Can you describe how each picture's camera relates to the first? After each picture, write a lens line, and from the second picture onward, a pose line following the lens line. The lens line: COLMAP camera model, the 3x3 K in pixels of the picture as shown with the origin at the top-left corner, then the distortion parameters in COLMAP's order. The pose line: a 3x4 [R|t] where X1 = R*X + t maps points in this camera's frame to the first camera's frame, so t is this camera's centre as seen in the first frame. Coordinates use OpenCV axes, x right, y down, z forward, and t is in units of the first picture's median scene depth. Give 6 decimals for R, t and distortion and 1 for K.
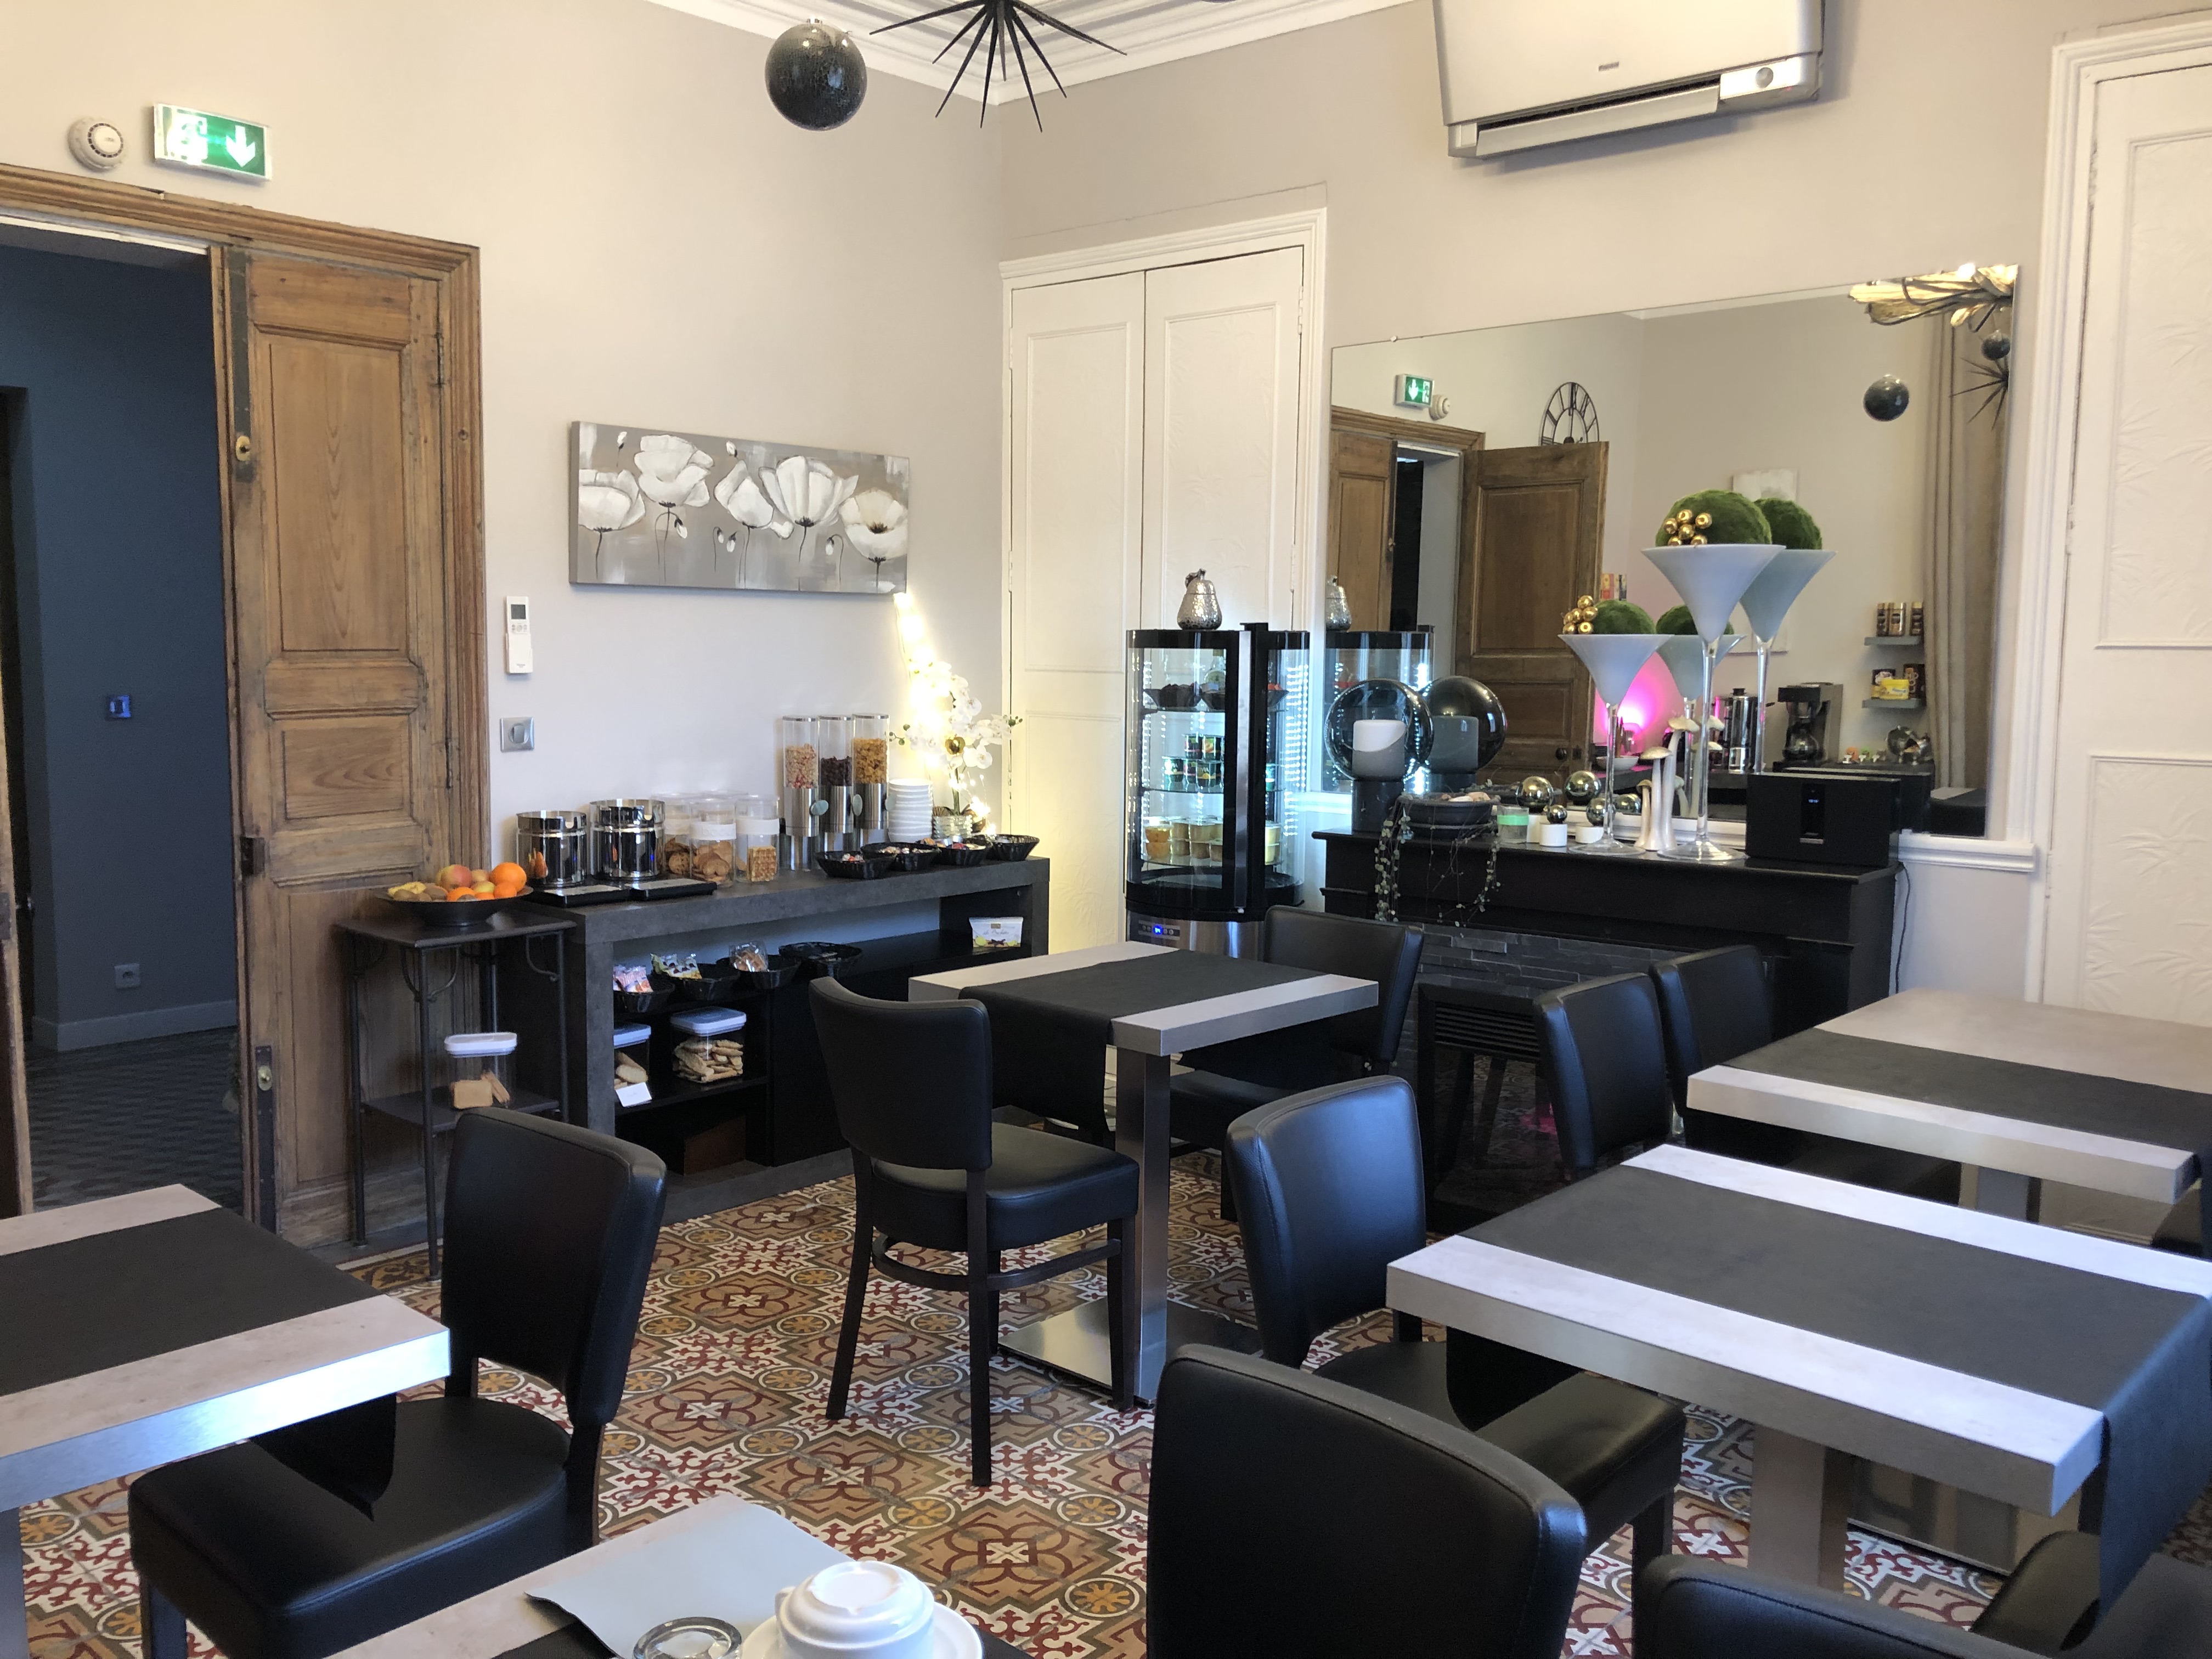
lens RADIAL K [[1833.8, 0, 1106.0], [0, 1833.8, 829.5], [0, 0, 1]] dist [0.045128, -0.056317]
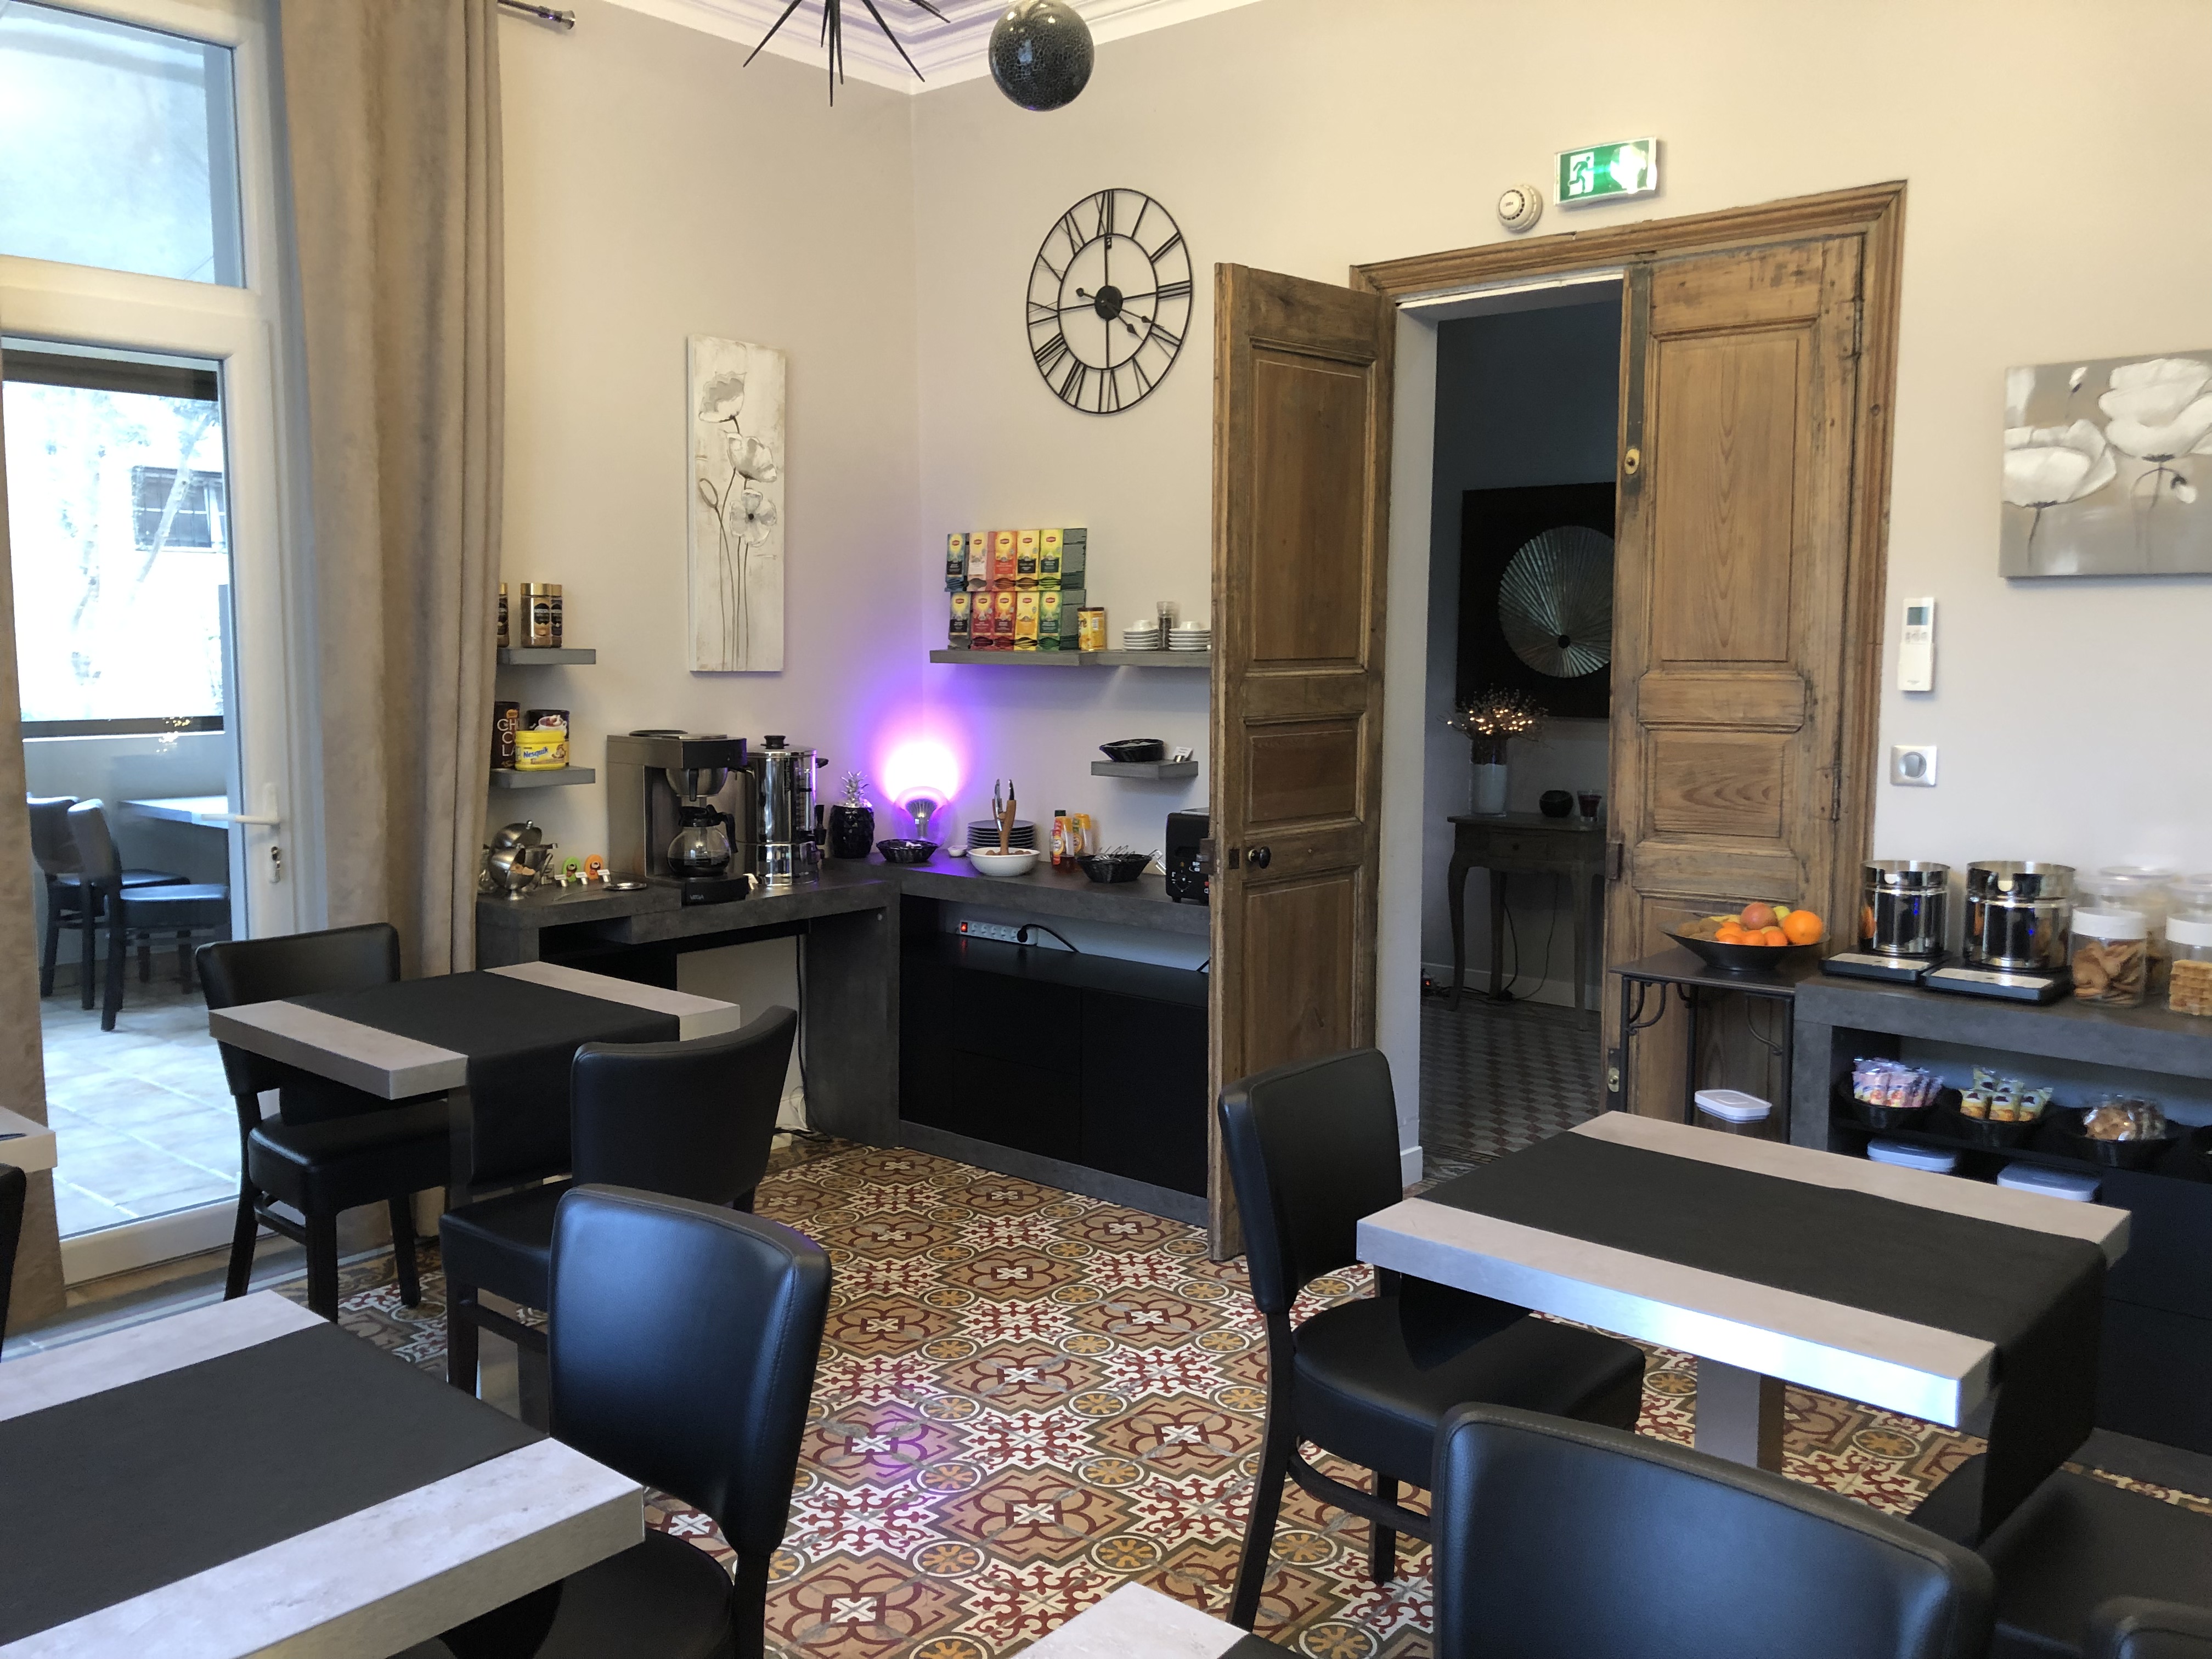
lens RADIAL K [[1868.4, 0, 1106.0], [0, 1868.4, 829.5], [0, 0, 1]] dist [0.008342, 0.017233]
pose [[0.011429, 0.100805, -0.994841, 0.532188], [-0.101099, 0.989924, 0.099146, -0.072943], [0.994811, 0.099444, 0.021505, 0.656482]]
